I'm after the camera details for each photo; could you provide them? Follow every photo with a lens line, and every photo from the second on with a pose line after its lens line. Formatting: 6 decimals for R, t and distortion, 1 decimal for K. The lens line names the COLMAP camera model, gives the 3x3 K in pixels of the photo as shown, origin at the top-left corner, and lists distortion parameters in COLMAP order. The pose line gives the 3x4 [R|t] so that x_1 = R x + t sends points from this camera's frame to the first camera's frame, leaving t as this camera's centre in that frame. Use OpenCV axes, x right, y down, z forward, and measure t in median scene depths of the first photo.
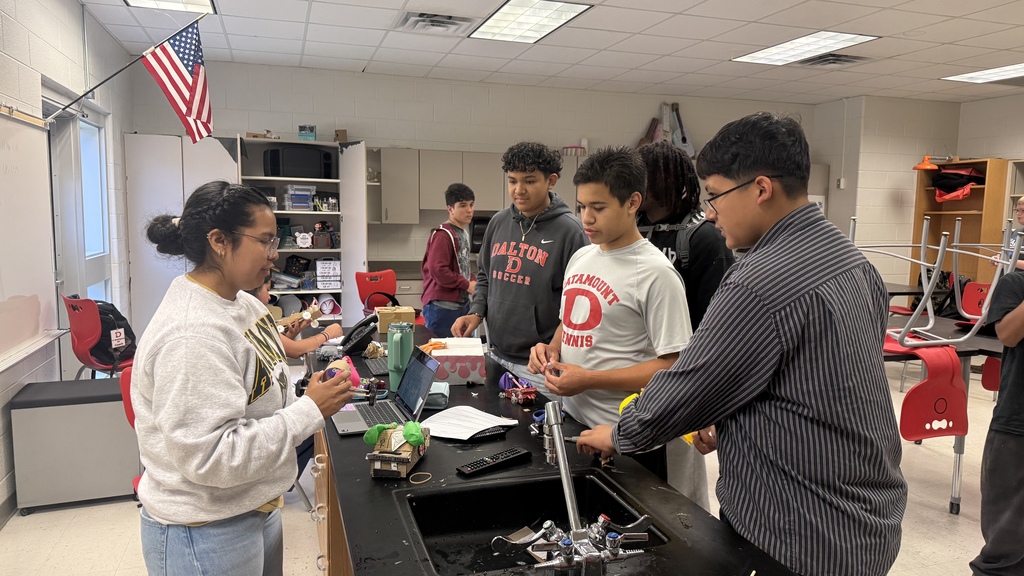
lens RADIAL K [[721.9, 0, 512.0], [0, 721.9, 288.0], [0, 0, 1]] dist [0.078515, -0.135866]
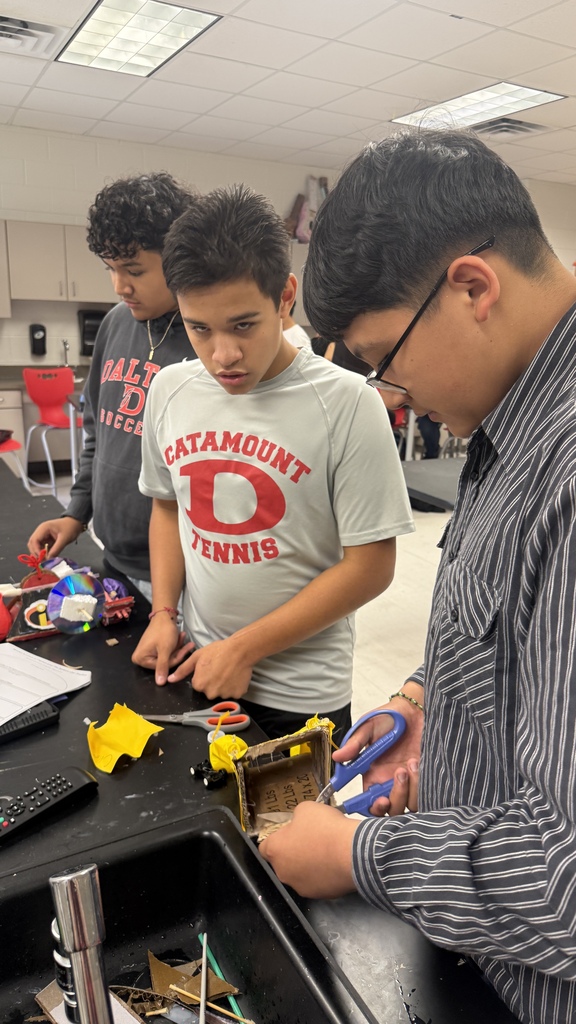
lens RADIAL K [[721.9, 0, 288.0], [0, 721.9, 512.0], [0, 0, 1]] dist [0.078515, -0.135866]
pose [[0.982993, -0.033429, 0.180577, 0.019728], [0.002835, 0.985938, 0.167087, -0.012068], [-0.183623, -0.163734, 0.969265, 0.138346]]
